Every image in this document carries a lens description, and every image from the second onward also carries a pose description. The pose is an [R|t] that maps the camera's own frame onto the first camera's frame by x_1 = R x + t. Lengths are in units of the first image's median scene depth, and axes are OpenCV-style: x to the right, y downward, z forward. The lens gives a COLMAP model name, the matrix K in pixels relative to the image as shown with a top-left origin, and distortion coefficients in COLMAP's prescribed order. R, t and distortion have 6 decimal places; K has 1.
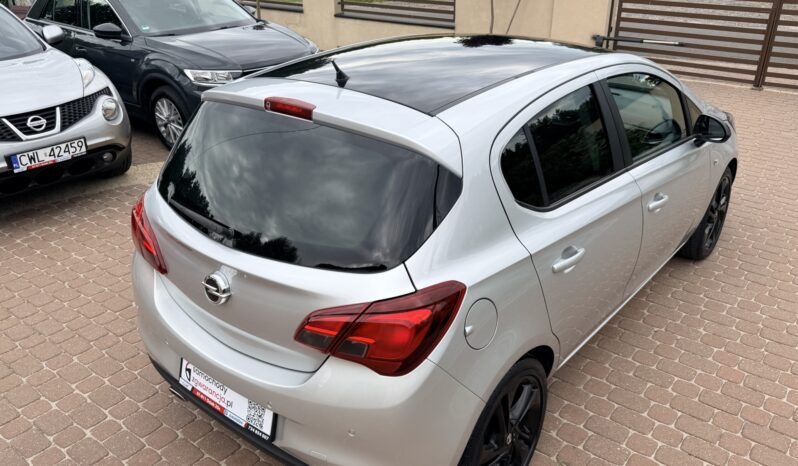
lens RADIAL K [[634.1, 0, 398.0], [0, 634.1, 226.4], [0, 0, 1]] dist [0.078288, -0.112481]
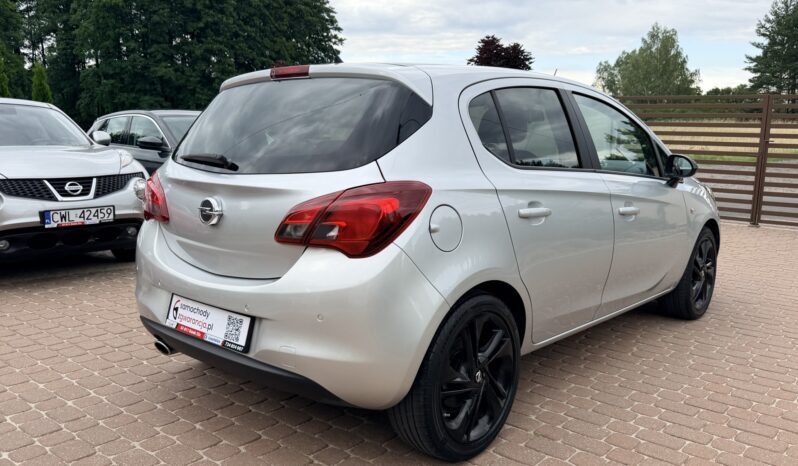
lens RADIAL K [[634.1, 0, 397.6], [0, 634.1, 235.6], [0, 0, 1]] dist [0.078288, -0.112481]
pose [[0.998759, 0.030275, -0.039547, 0.062133], [-0.040339, 0.957446, -0.285778, 0.327418], [0.029212, 0.287019, 0.957479, -0.026607]]
